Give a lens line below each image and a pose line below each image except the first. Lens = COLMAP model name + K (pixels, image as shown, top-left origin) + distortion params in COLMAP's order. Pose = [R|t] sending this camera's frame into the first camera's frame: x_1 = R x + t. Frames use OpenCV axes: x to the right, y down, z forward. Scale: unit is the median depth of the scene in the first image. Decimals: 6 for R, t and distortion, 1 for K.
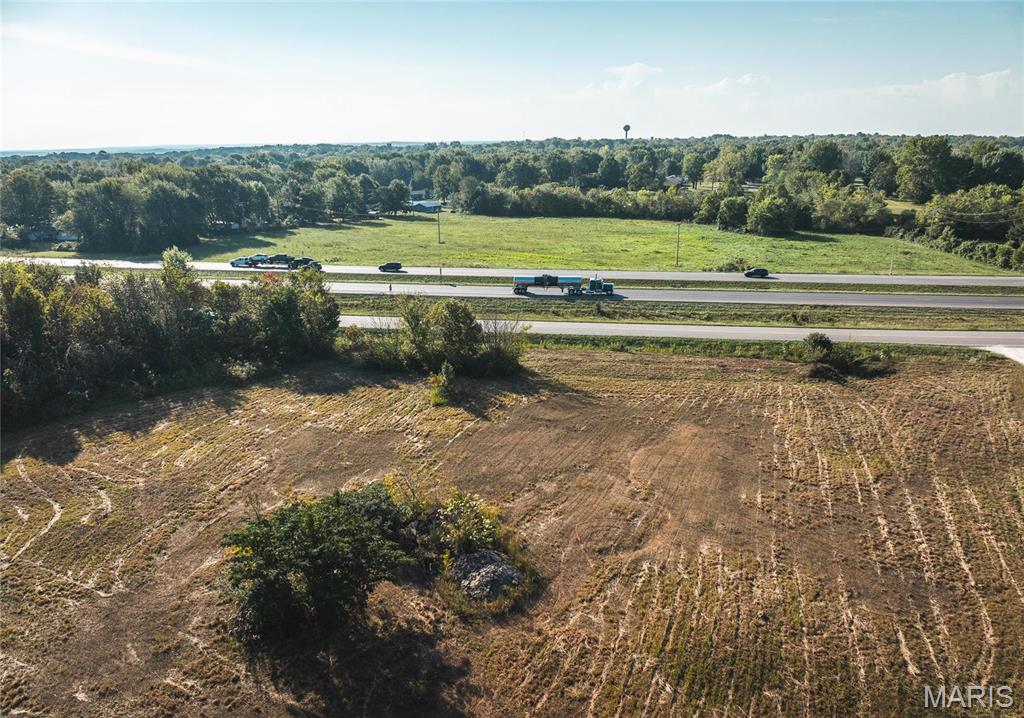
lens RADIAL K [[753.0, 0, 525.2], [0, 753.0, 380.7], [0, 0, 1]] dist [-0.037692, -0.003512]
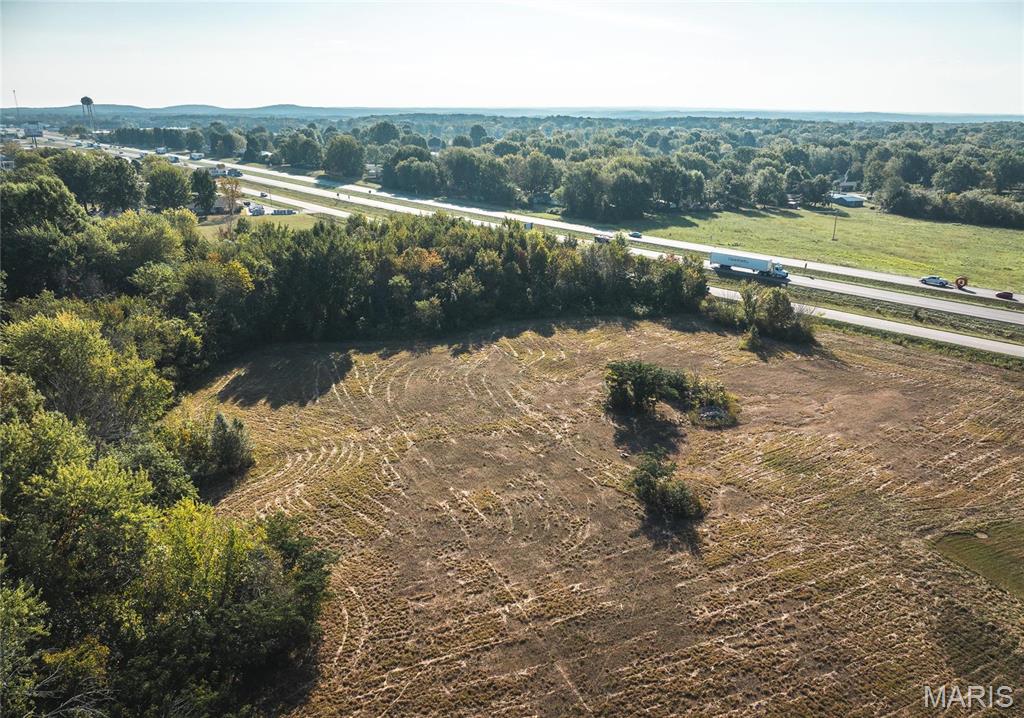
lens RADIAL K [[753.0, 0, 525.2], [0, 753.0, 380.7], [0, 0, 1]] dist [-0.037692, -0.003512]
pose [[0.836896, 0.211457, -0.504867, 0.253856], [-0.190033, 0.977239, 0.094294, 0.026542], [0.513315, 0.017027, 0.858031, -0.510379]]
